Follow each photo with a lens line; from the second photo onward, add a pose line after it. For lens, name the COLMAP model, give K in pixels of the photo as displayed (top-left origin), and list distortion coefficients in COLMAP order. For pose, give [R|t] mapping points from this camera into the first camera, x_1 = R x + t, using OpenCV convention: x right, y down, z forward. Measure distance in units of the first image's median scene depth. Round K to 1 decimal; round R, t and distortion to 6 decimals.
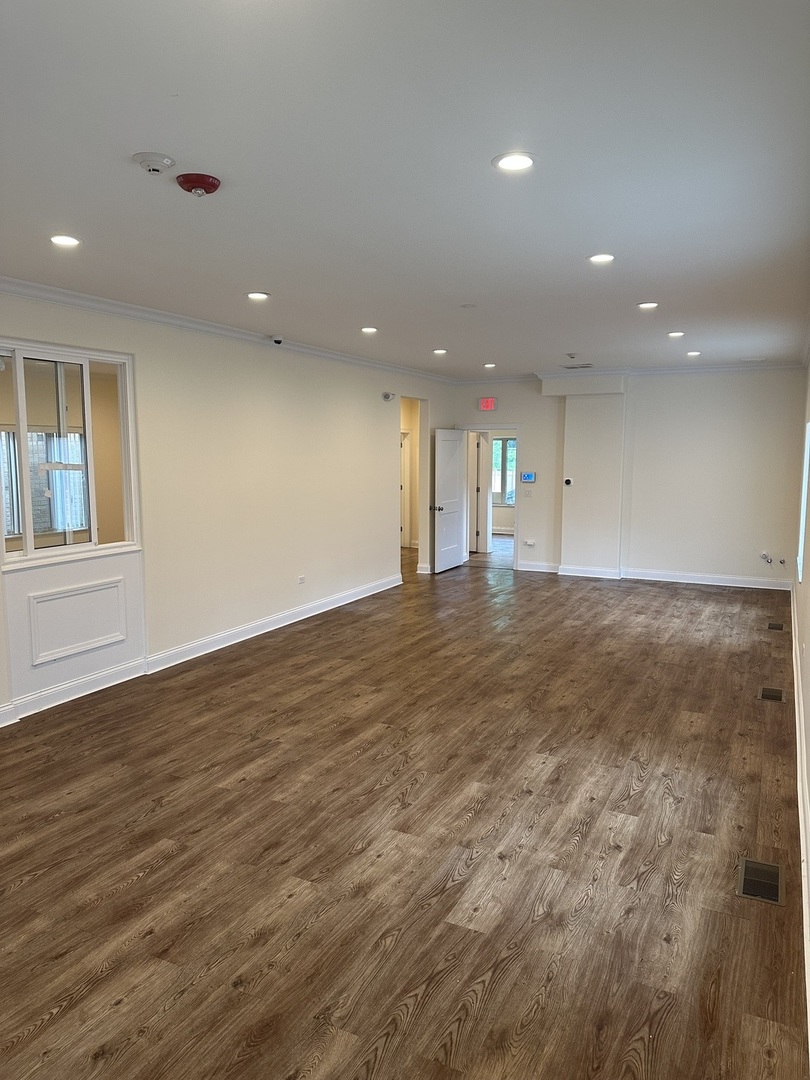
lens RADIAL K [[761.4, 0, 404.8], [0, 761.4, 540.5], [0, 0, 1]] dist [-0.011077, -0.005612]
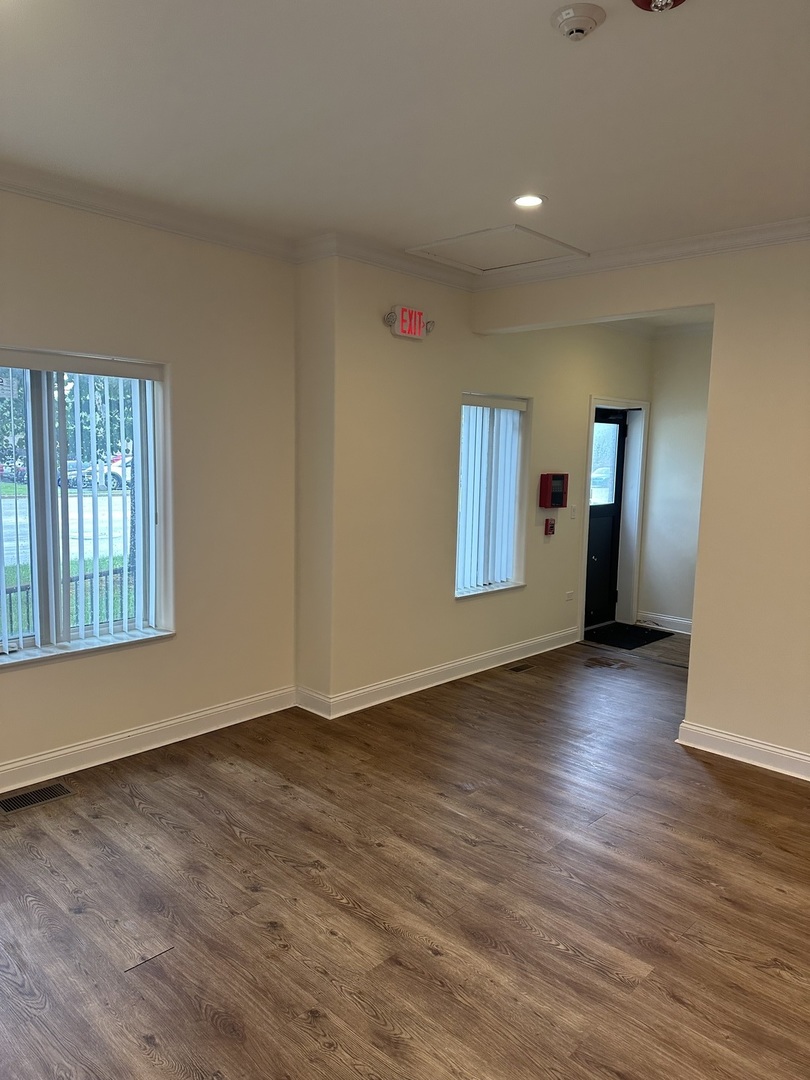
lens RADIAL K [[761.4, 0, 404.4], [0, 761.4, 538.9], [0, 0, 1]] dist [-0.011077, -0.005612]
pose [[-0.286225, 0.106009, -0.952280, 0.452079], [-0.148398, 0.976964, 0.153361, -0.084081], [0.946601, 0.185213, -0.263900, 1.066916]]
